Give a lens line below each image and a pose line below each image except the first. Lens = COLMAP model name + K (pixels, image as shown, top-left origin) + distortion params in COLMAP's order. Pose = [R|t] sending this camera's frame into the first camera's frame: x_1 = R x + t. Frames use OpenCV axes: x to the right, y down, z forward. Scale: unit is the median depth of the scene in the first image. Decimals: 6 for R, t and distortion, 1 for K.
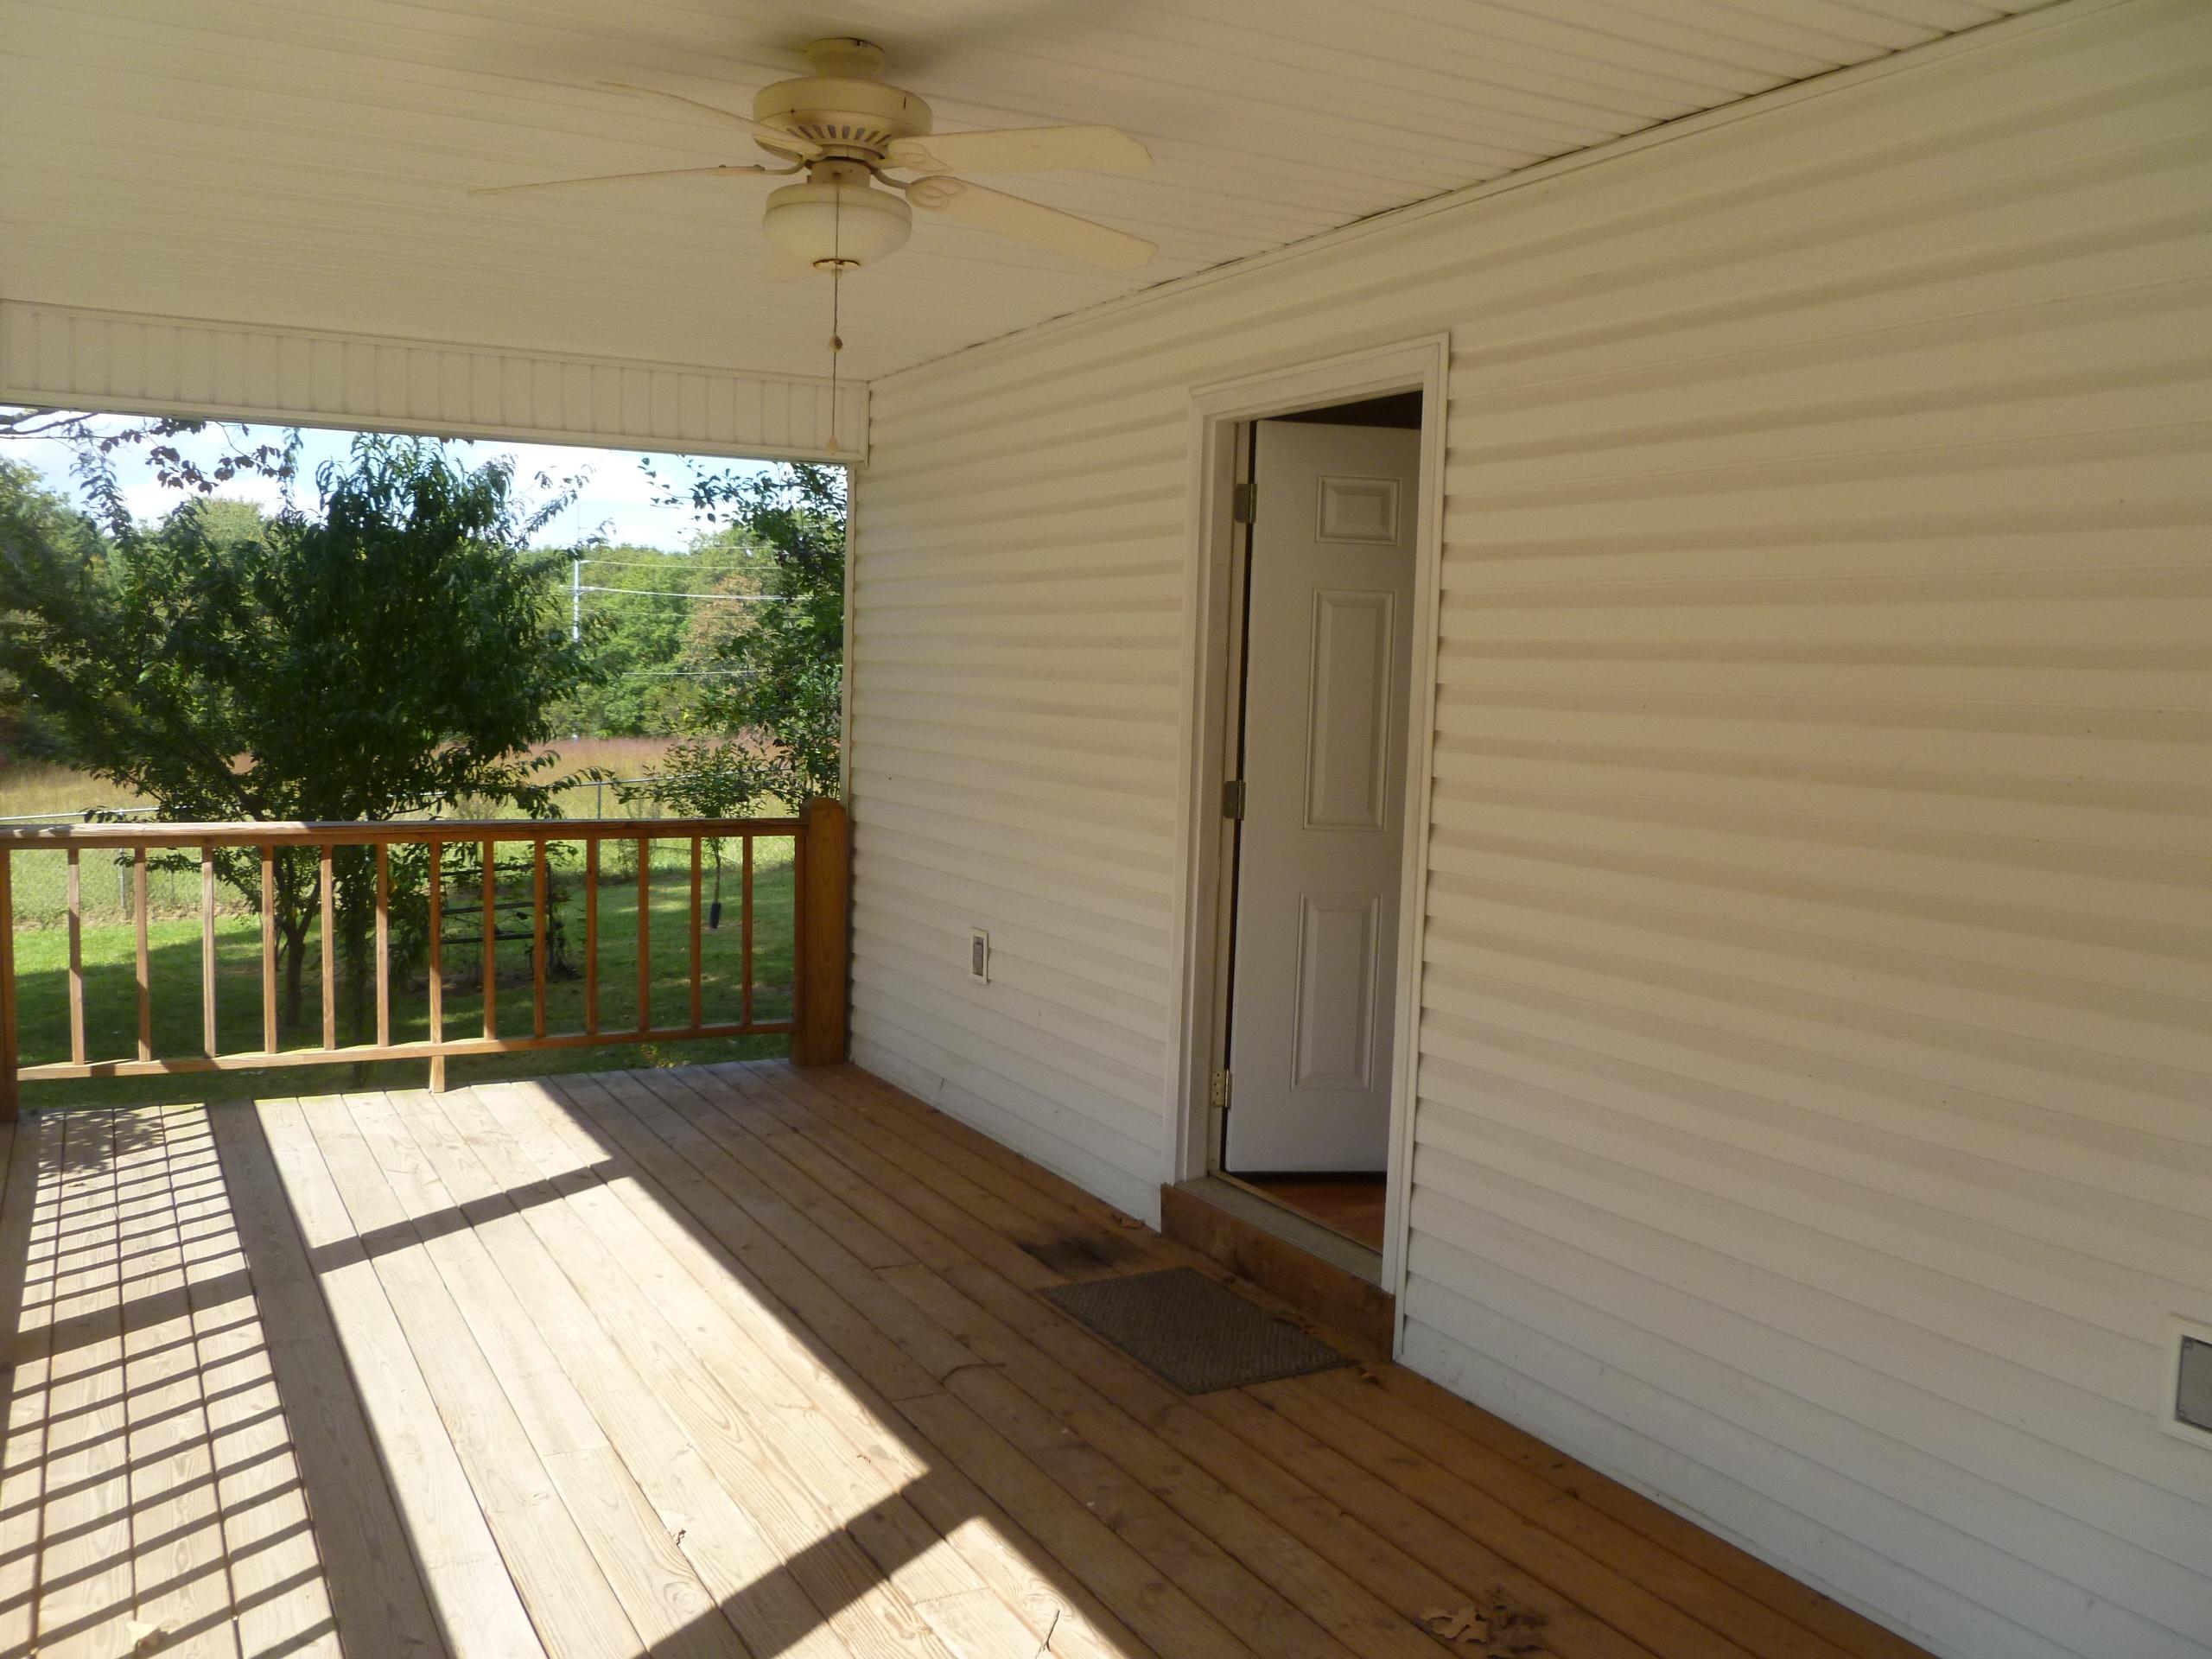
lens RADIAL K [[1892.1, 0, 1106.0], [0, 1892.1, 829.5], [0, 0, 1]] dist [-0.000650, -0.000802]
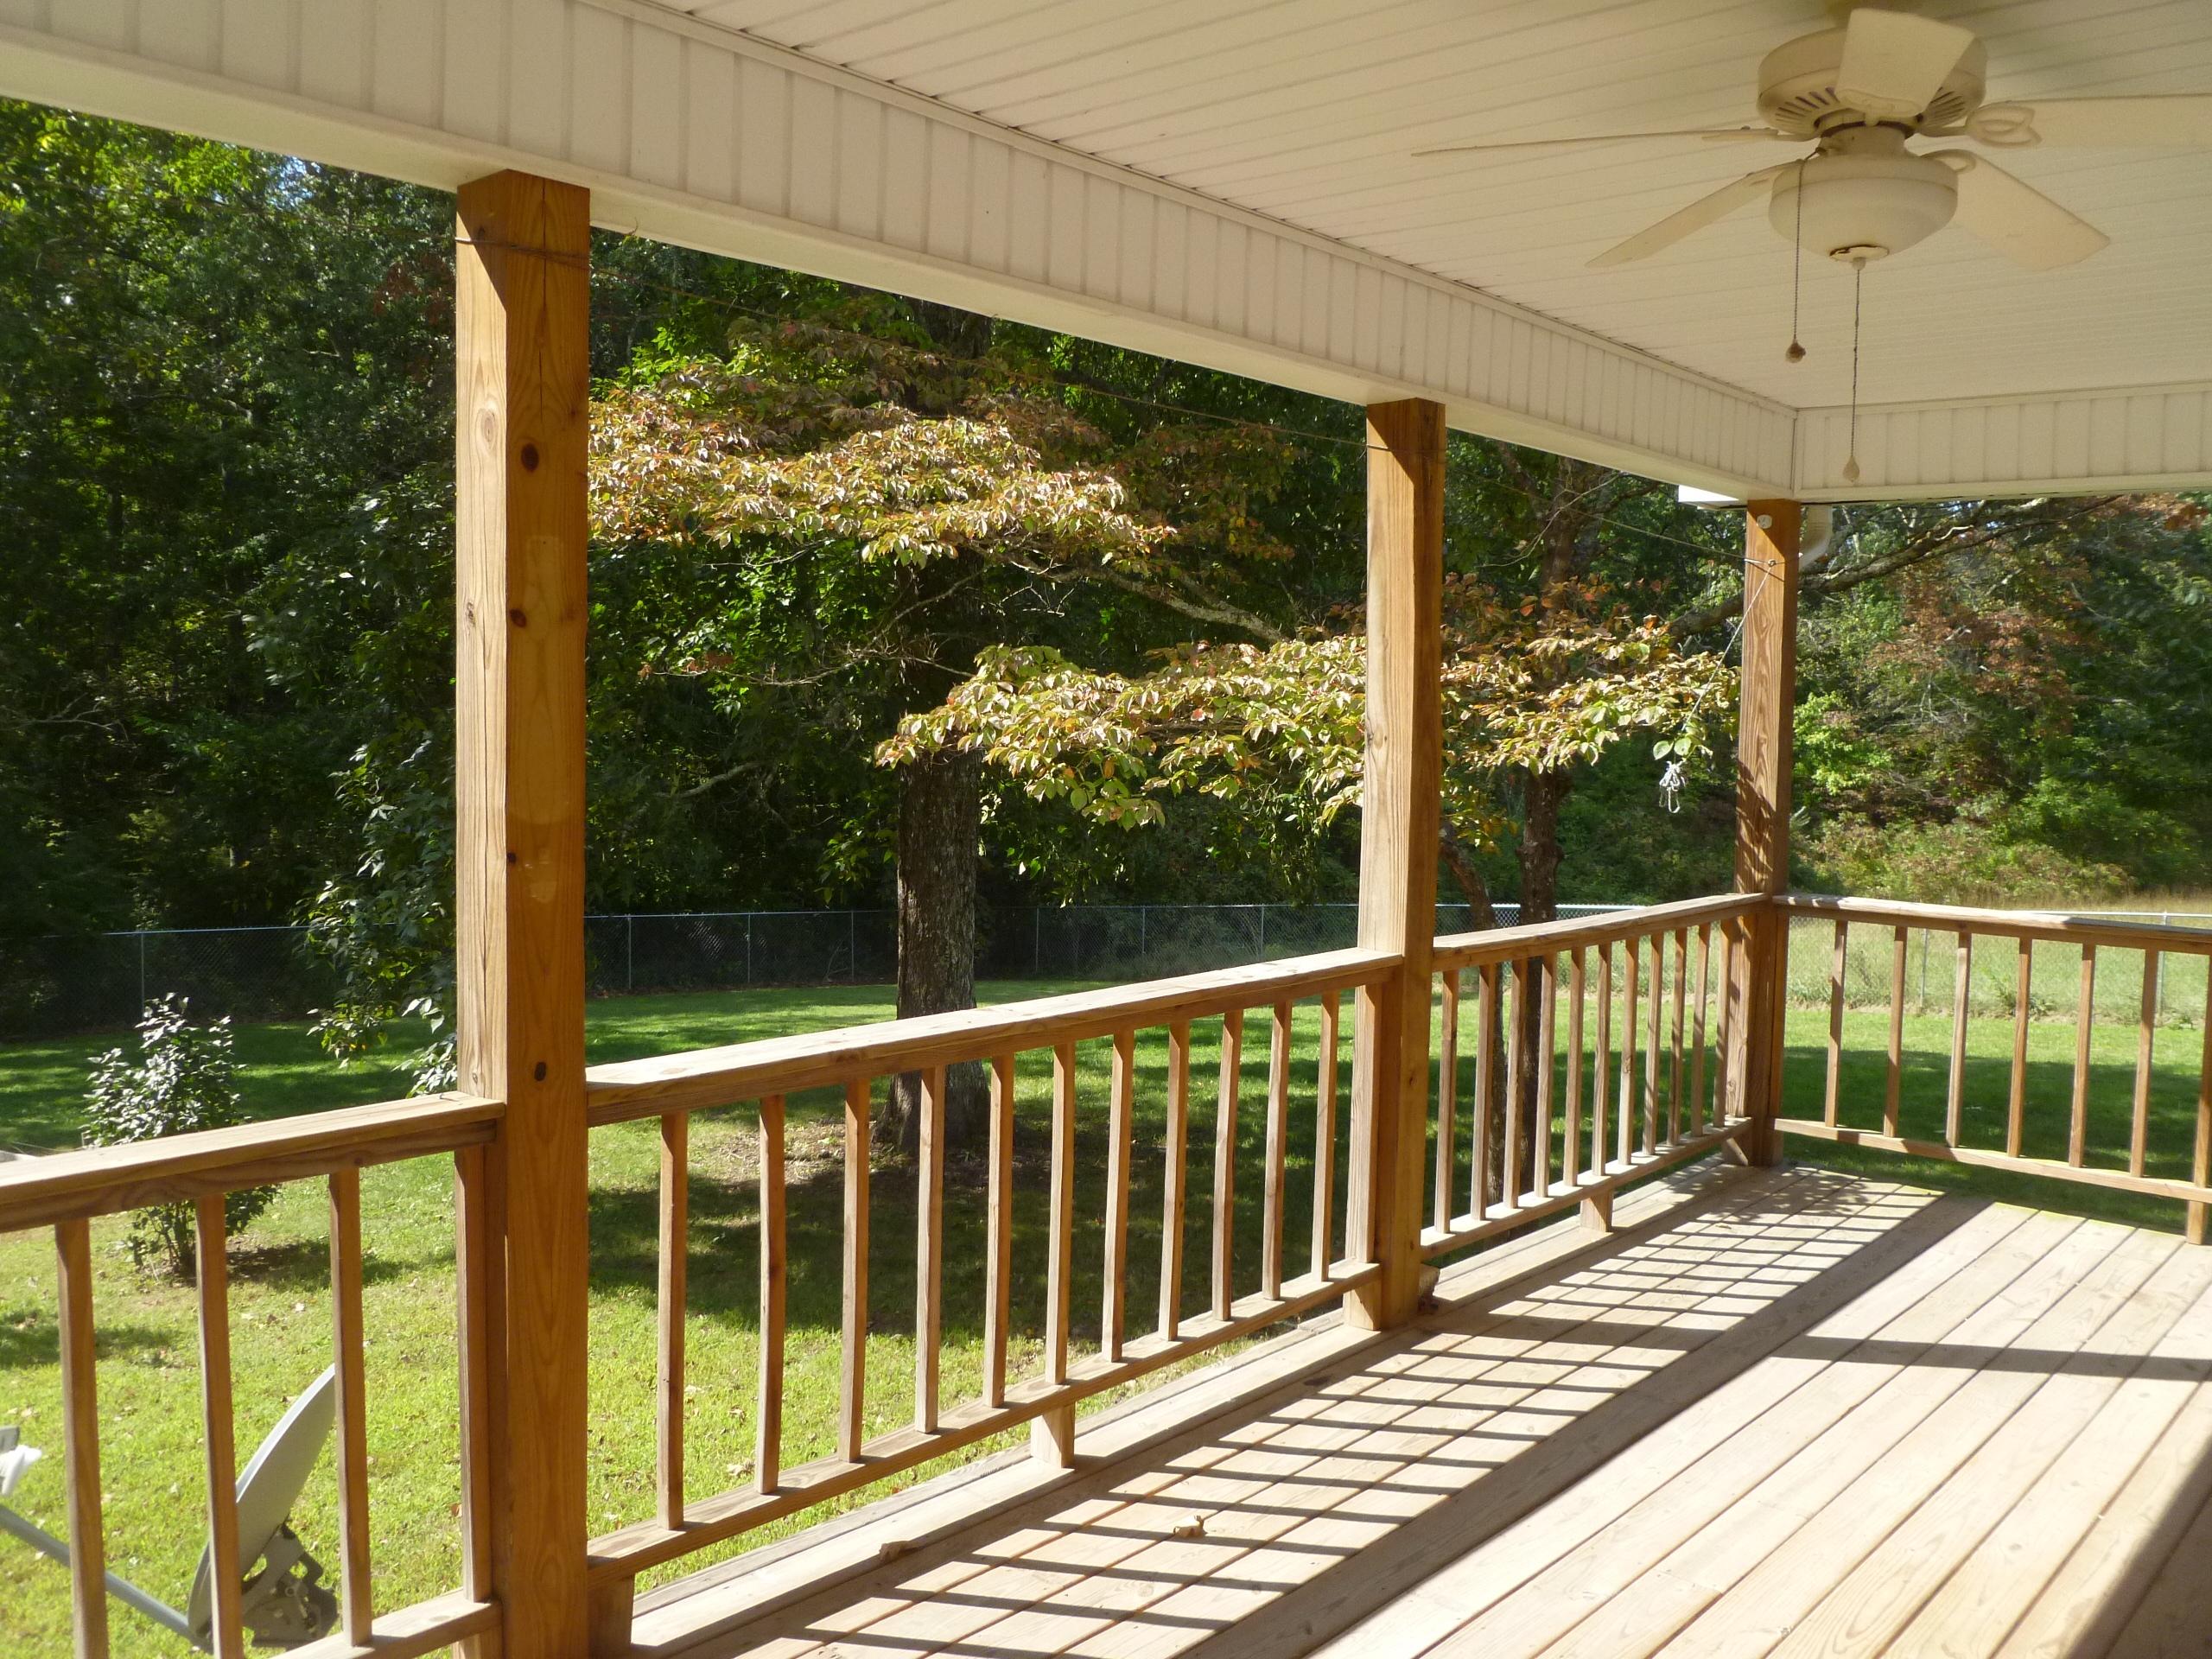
lens RADIAL K [[1923.0, 0, 1105.1], [0, 1923.0, 863.9], [0, 0, 1]] dist [-0.004662, 0.001166]
pose [[0.373781, 0.059956, -0.925577, 0.354873], [-0.090493, 0.995505, 0.027941, -0.017827], [0.923092, 0.073314, 0.377526, 0.269016]]
